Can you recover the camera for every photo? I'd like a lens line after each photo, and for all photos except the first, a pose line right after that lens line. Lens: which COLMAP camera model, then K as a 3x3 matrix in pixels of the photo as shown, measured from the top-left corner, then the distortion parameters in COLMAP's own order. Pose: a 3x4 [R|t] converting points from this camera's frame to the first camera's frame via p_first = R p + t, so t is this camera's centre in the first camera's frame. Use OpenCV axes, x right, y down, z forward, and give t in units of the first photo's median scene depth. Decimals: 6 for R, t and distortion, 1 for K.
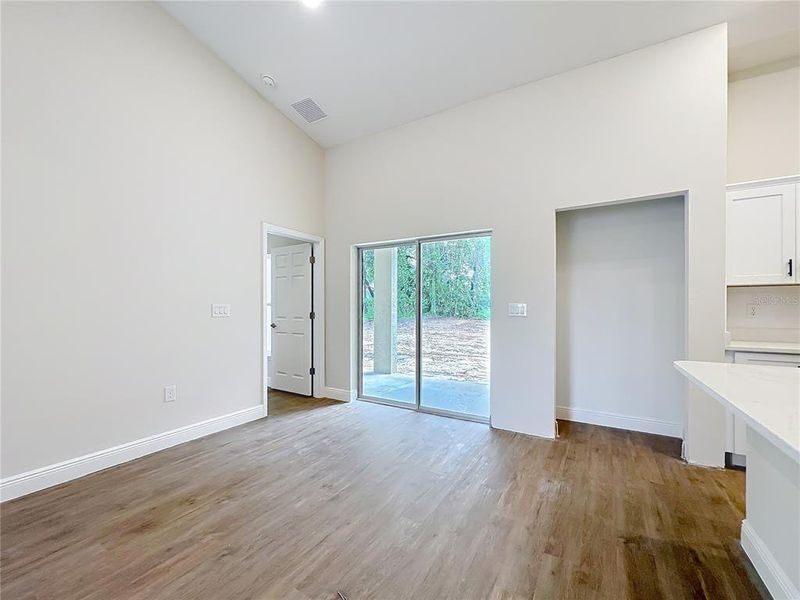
lens RADIAL K [[334.3, 0, 401.6], [0, 334.3, 310.0], [0, 0, 1]] dist [-0.000756, 0.000167]
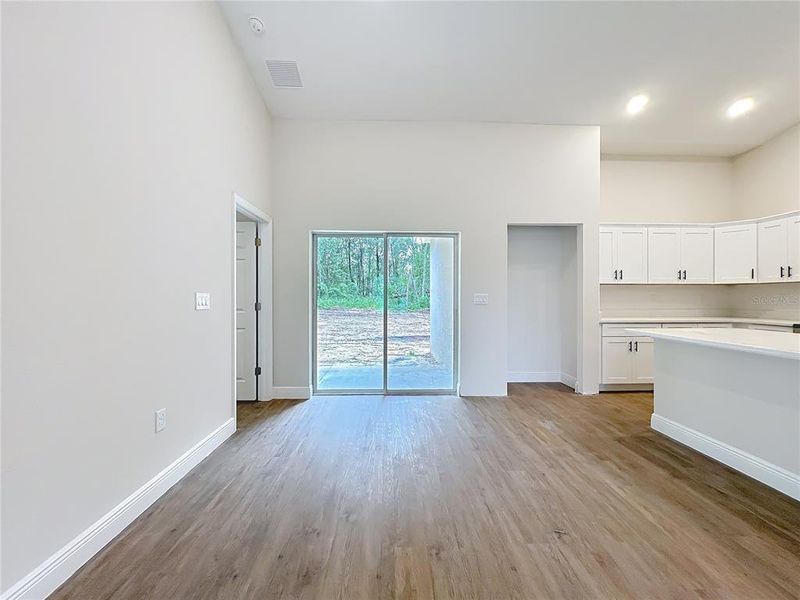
lens RADIAL K [[324.2, 0, 400.0], [0, 324.2, 300.0], [0, 0, 1]] dist [-0.001612, -0.000135]
pose [[0.840806, -0.005279, 0.541311, -0.592733], [0.004593, 0.999986, 0.002618, -0.001686], [-0.541317, 0.000285, 0.840819, 0.141944]]
